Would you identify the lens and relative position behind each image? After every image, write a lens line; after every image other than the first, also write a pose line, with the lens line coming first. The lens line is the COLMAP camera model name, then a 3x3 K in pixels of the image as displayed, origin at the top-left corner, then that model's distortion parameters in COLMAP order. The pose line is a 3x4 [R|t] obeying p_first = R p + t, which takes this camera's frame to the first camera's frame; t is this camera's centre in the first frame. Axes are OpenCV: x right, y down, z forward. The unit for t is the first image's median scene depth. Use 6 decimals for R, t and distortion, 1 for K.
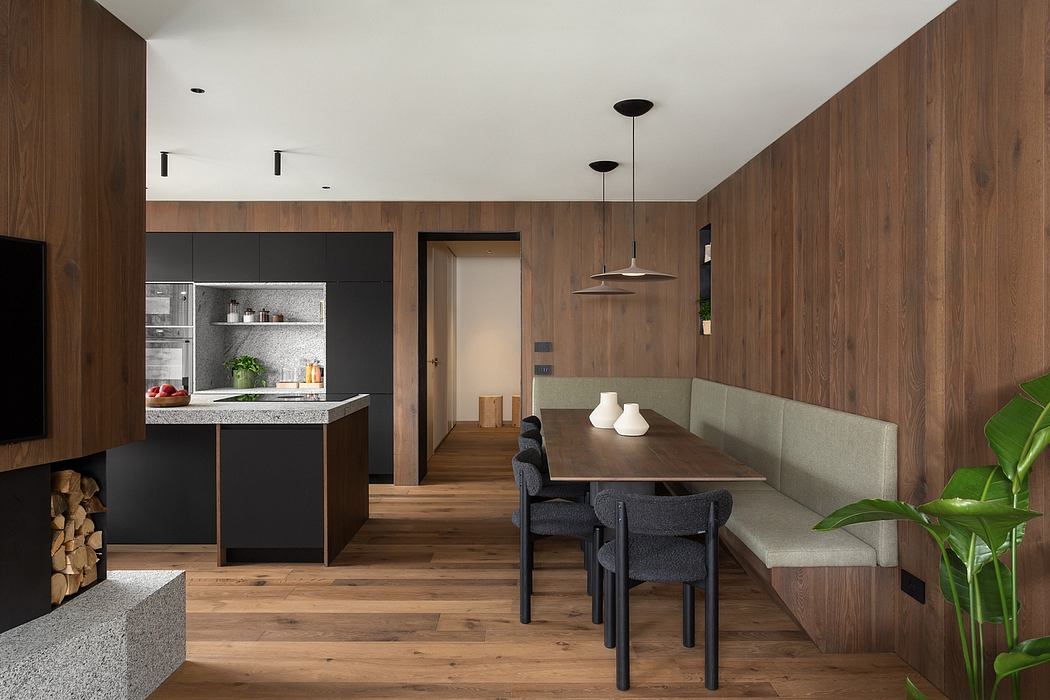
lens RADIAL K [[670.0, 0, 525.0], [0, 670.0, 350.0], [0, 0, 1]] dist [-0.000376, -0.001782]
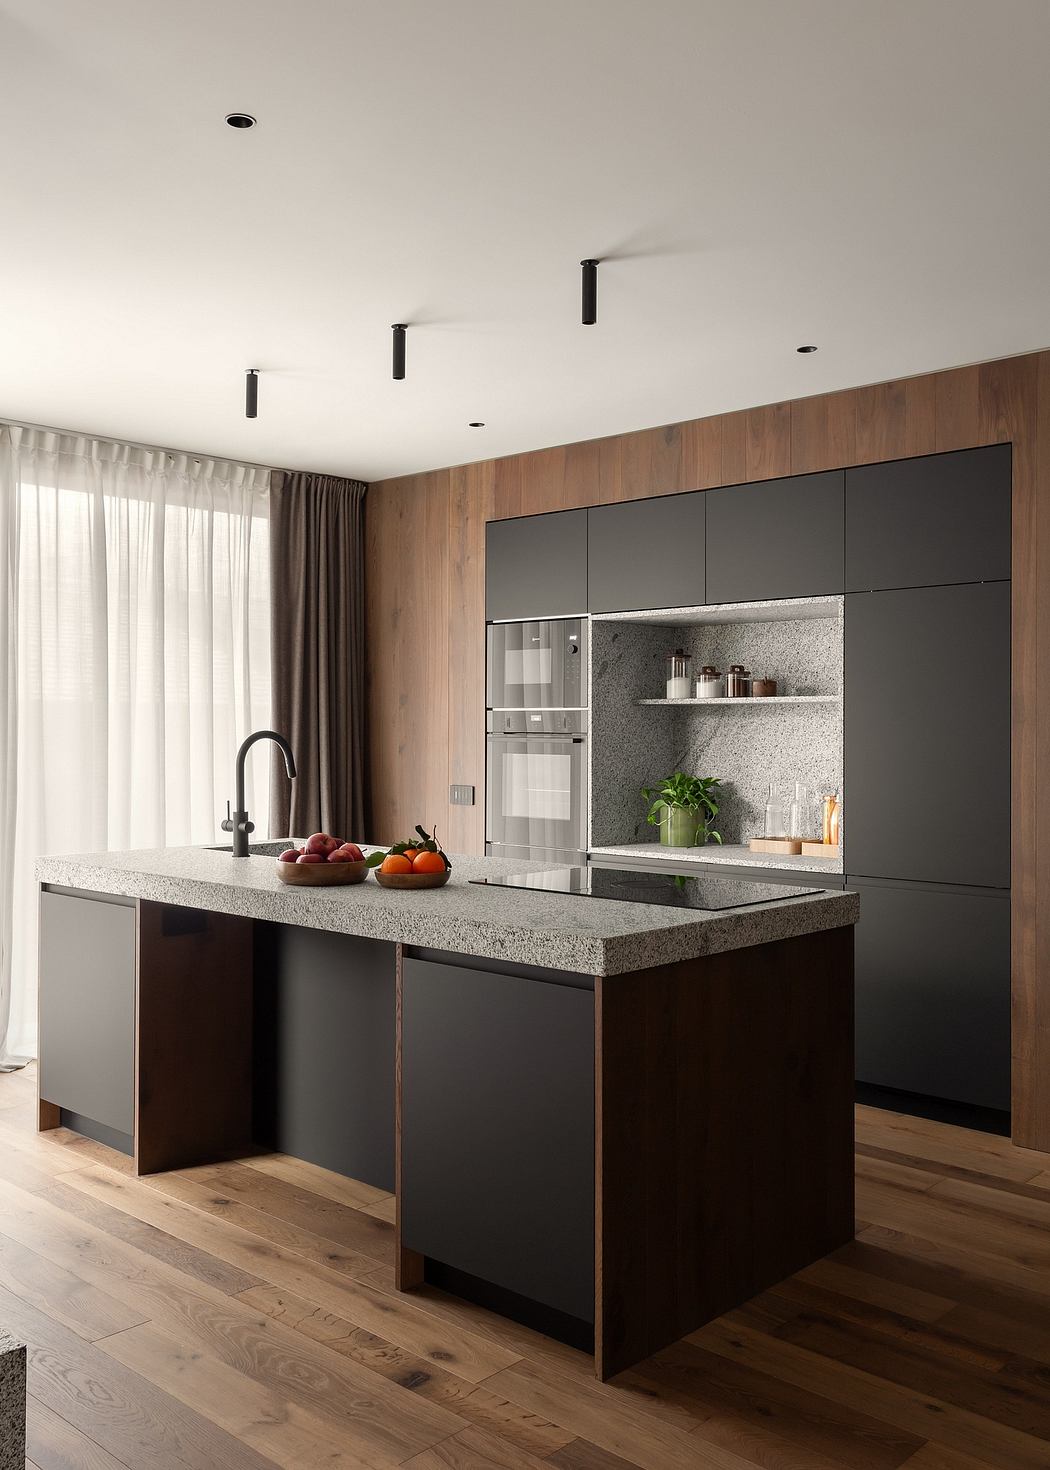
lens RADIAL K [[1298.4, 0, 525.0], [0, 1298.4, 735.0], [0, 0, 1]] dist [0.010530, -0.002200]
pose [[0.721519, 0.003992, -0.692384, 0.100681], [-0.014868, 0.999842, -0.009728, -0.007171], [0.692235, 0.017314, 0.721464, 0.314284]]
